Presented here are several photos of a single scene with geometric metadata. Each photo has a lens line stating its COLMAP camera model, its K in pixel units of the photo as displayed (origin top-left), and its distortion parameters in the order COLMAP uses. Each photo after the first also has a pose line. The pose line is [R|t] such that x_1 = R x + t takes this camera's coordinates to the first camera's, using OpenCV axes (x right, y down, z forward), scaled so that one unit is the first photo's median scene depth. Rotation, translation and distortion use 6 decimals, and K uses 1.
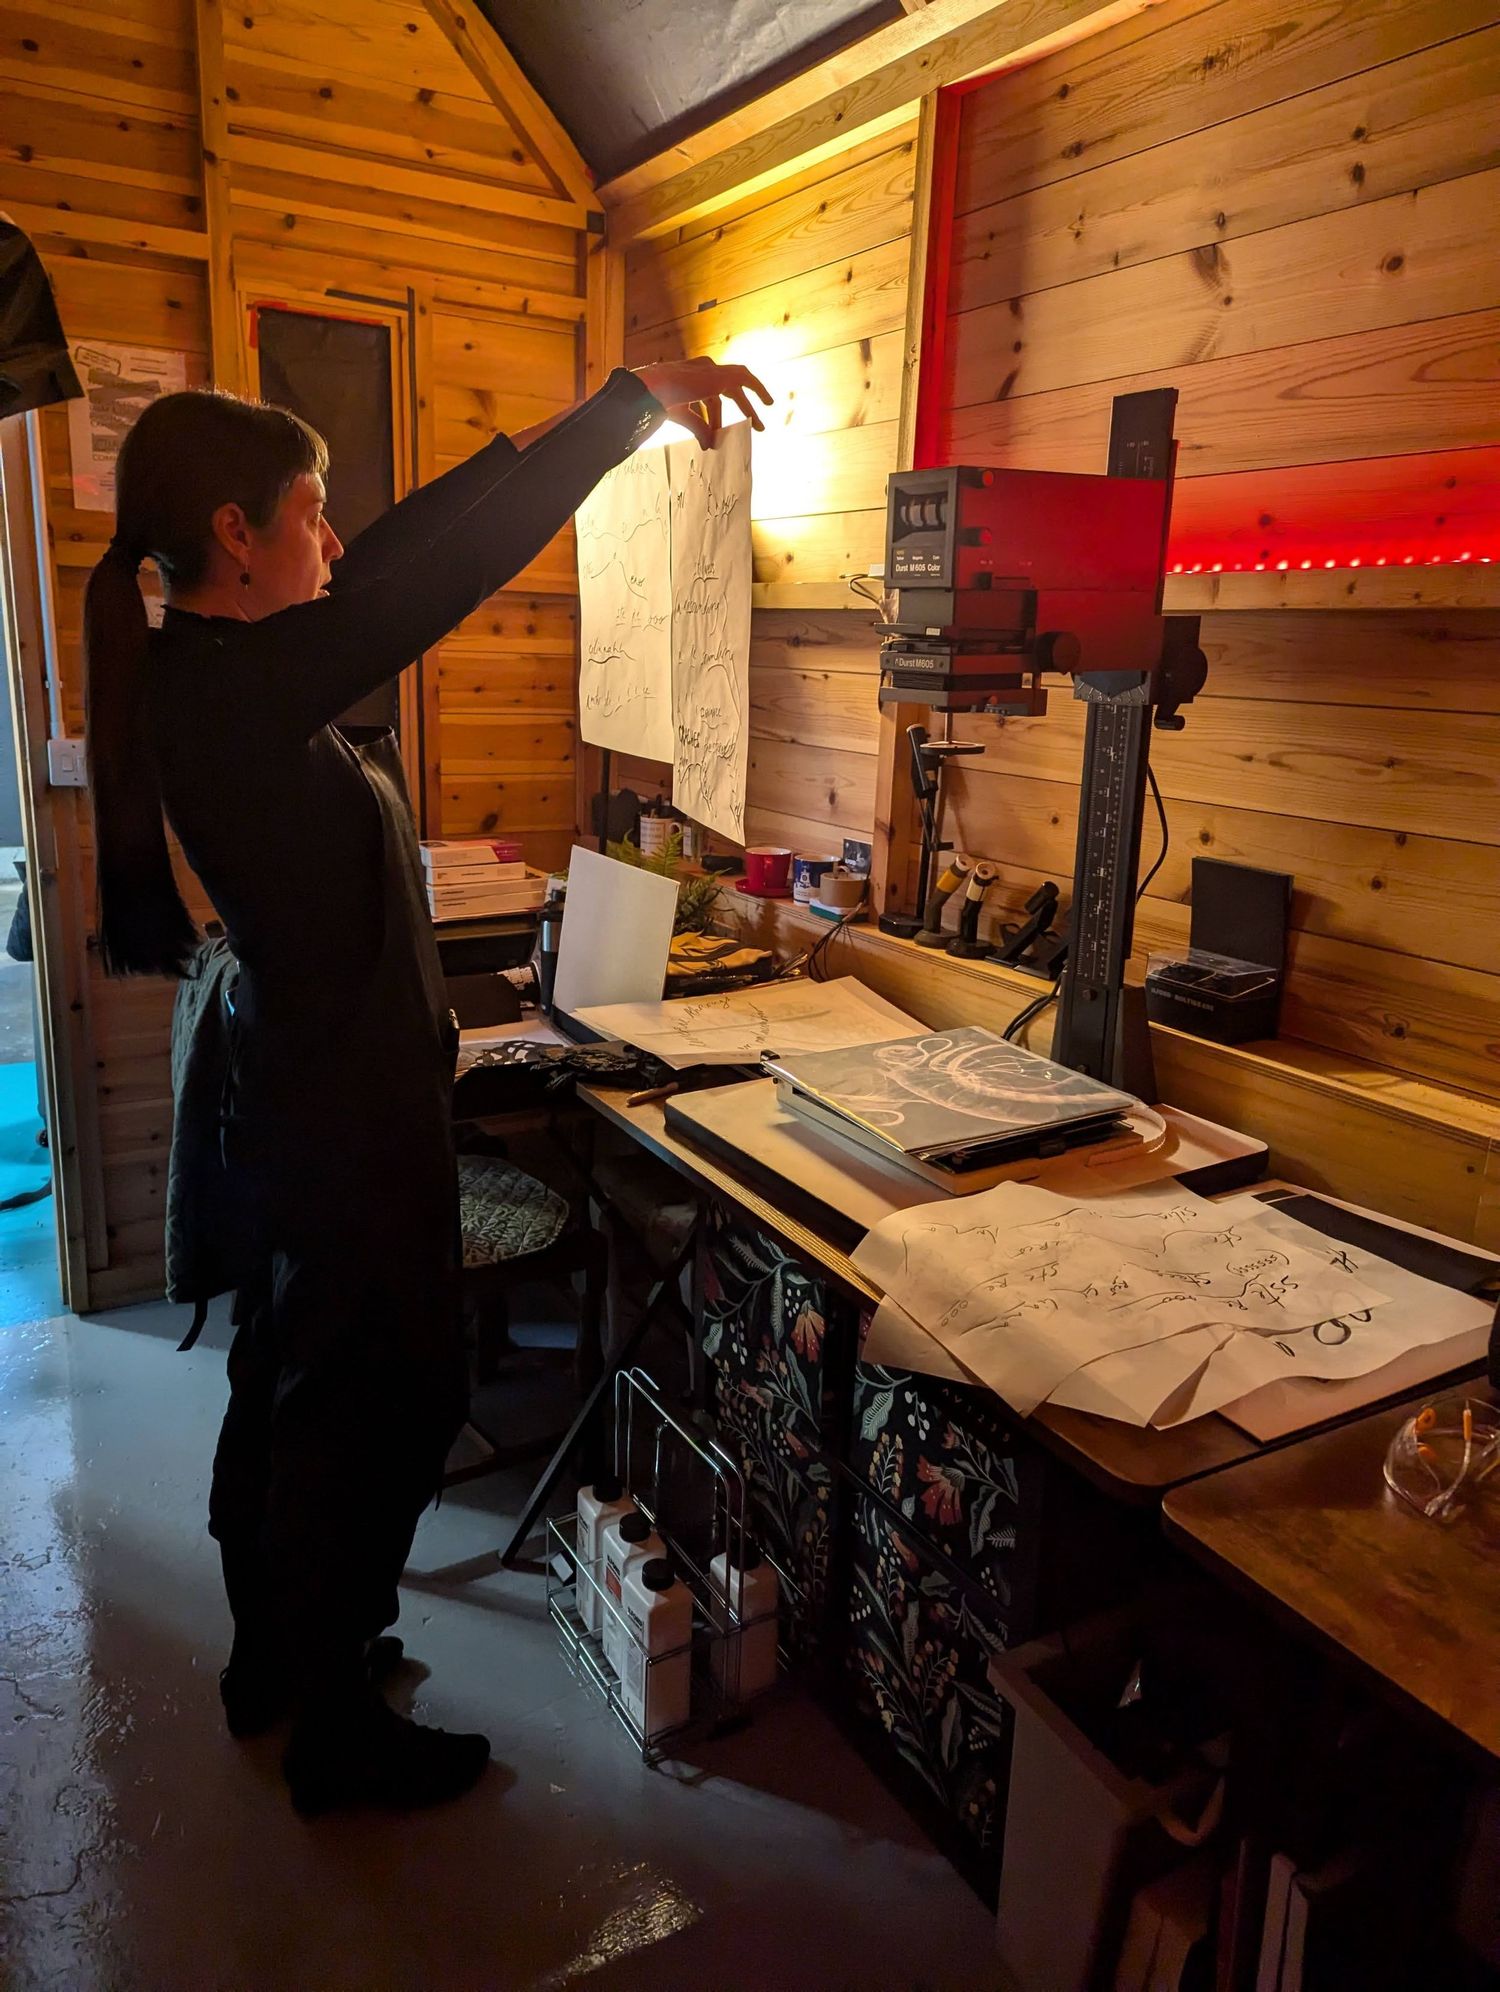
lens RADIAL K [[1392.3, 0, 750.1], [0, 1392.3, 995.7], [0, 0, 1]] dist [0.012064, -0.025569]
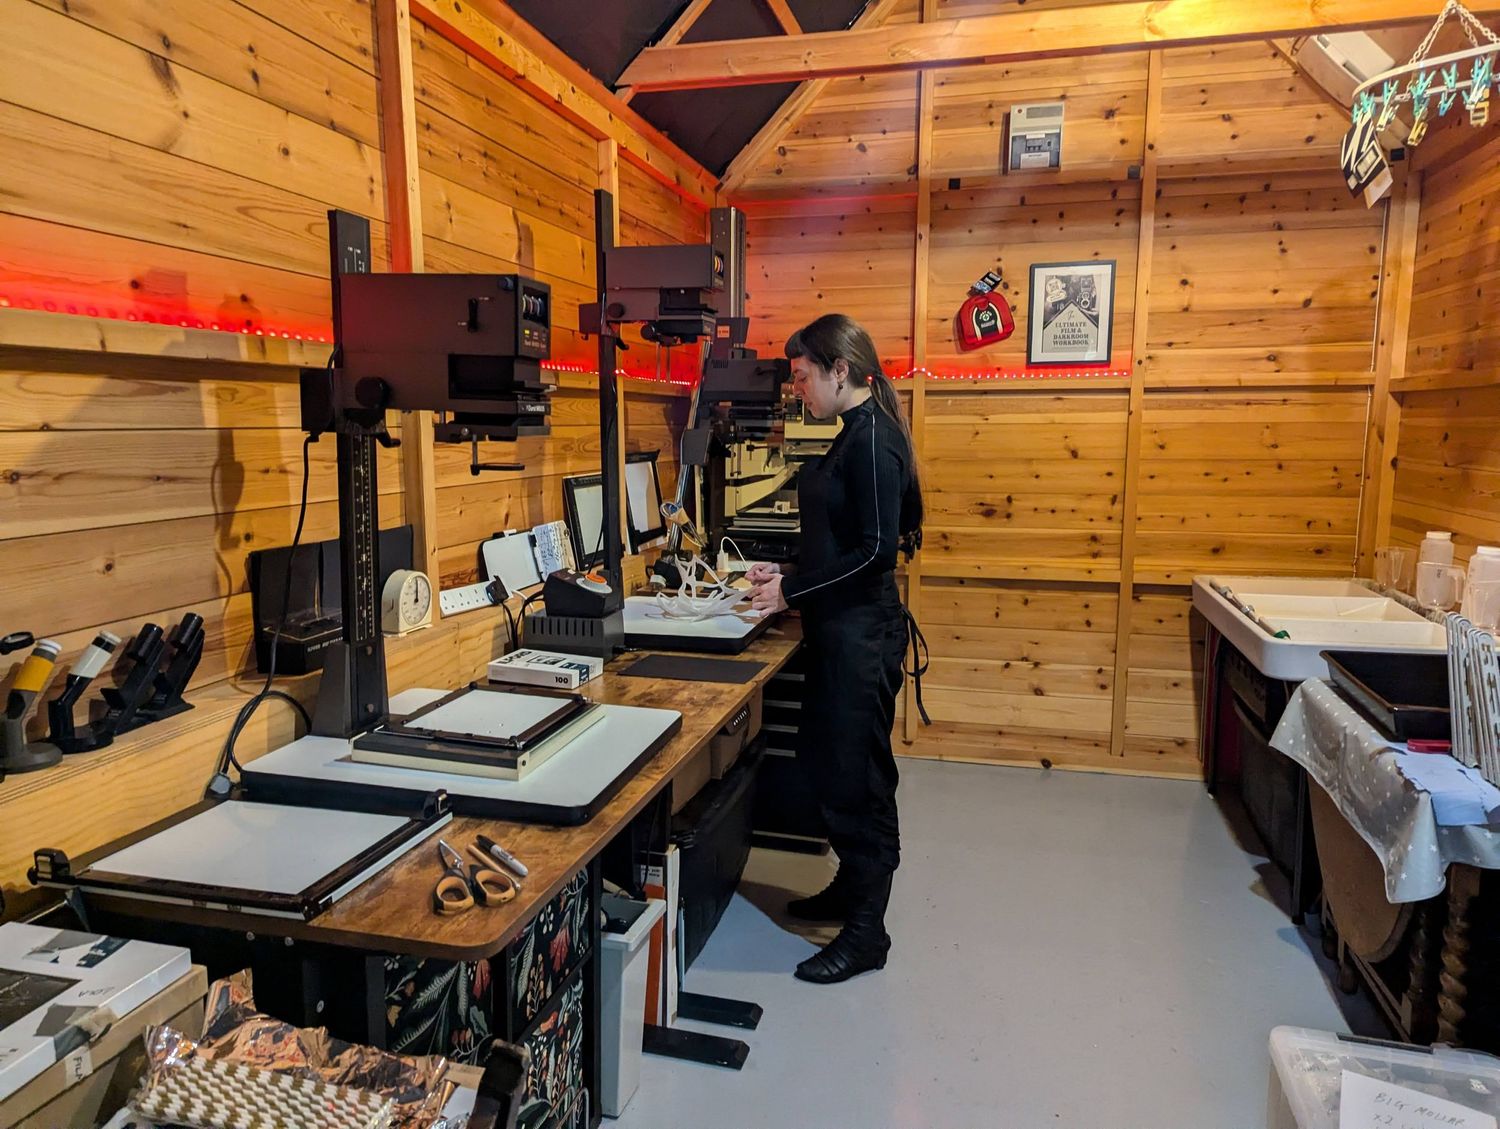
lens RADIAL K [[1048.4, 0, 745.4], [0, 1048.4, 565.7], [0, 0, 1]] dist [0.012064, -0.025569]
pose [[-0.700434, -0.131740, 0.701454, -0.710416], [0.146872, 0.935177, 0.322294, -0.350934], [-0.698442, 0.328769, -0.635680, 1.376333]]
